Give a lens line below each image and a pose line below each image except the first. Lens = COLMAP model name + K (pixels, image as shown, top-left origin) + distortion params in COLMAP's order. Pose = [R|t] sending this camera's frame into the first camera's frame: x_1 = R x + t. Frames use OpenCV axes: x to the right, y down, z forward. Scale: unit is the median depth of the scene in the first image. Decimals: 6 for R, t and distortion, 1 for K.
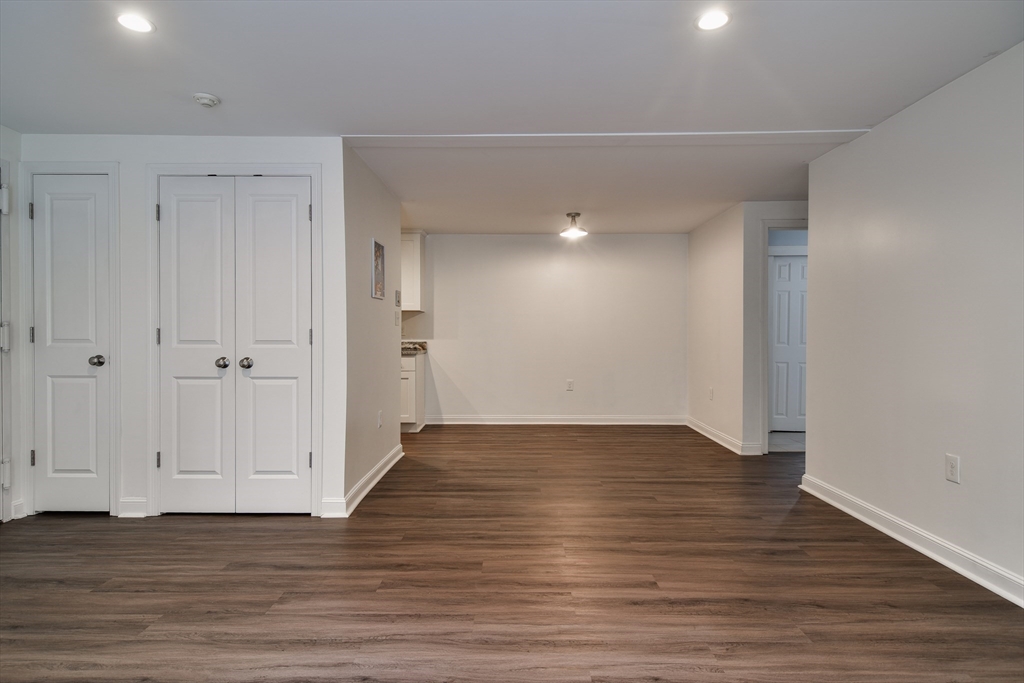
lens RADIAL K [[561.1, 0, 512.0], [0, 561.1, 341.5], [0, 0, 1]] dist [0.005403, -0.001126]
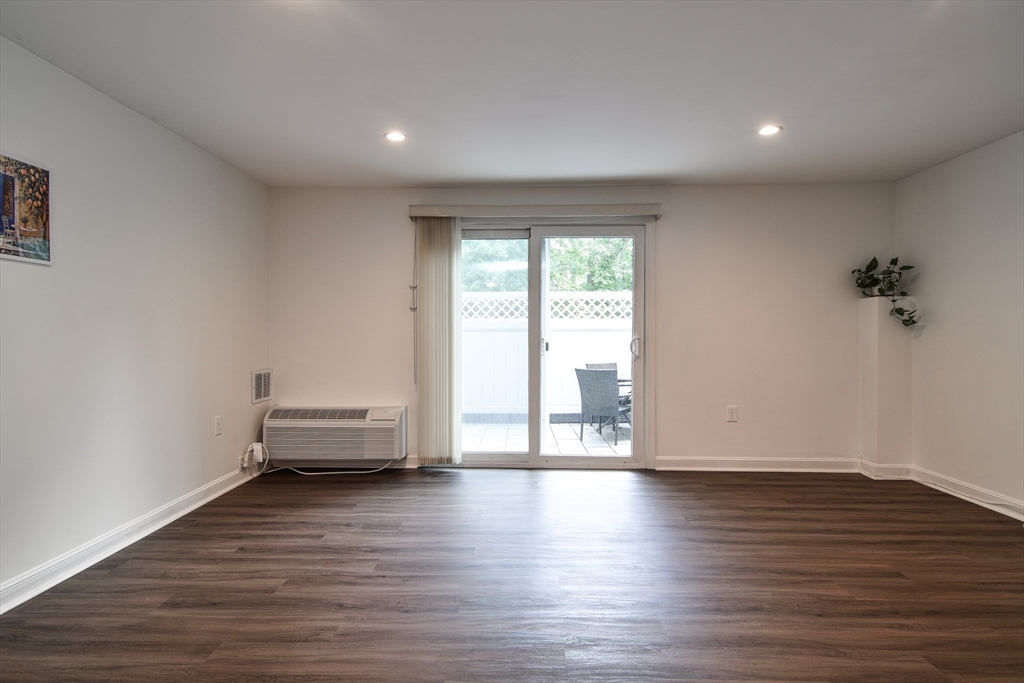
lens RADIAL K [[545.6, 0, 510.0], [0, 545.6, 336.6], [0, 0, 1]] dist [0.001356, -0.001674]
pose [[-0.999875, 0.002700, 0.015601, 0.003277], [0.002965, 0.999852, 0.016957, -0.015032], [-0.015553, 0.017001, -0.999734, 1.160788]]
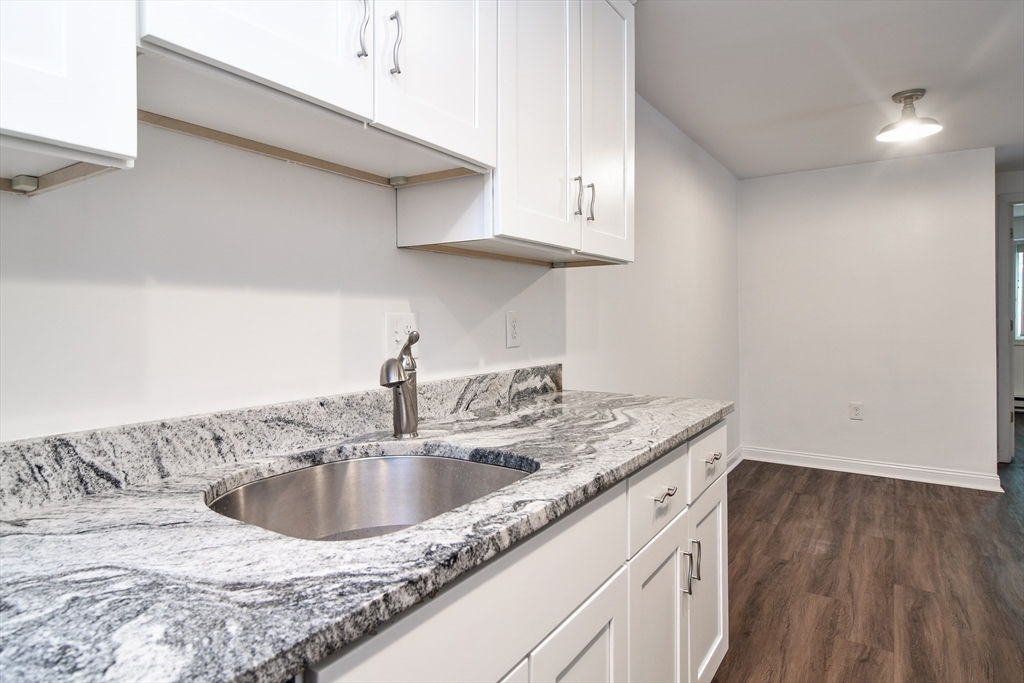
lens RADIAL K [[587.9, 0, 526.9], [0, 587.9, 323.0], [0, 0, 1]] dist [0.001948, -0.002775]
pose [[0.557206, -0.010632, 0.830306, -0.851896], [0.016252, 0.999866, 0.001896, -0.045681], [-0.830215, 0.012437, 0.557304, 1.627997]]
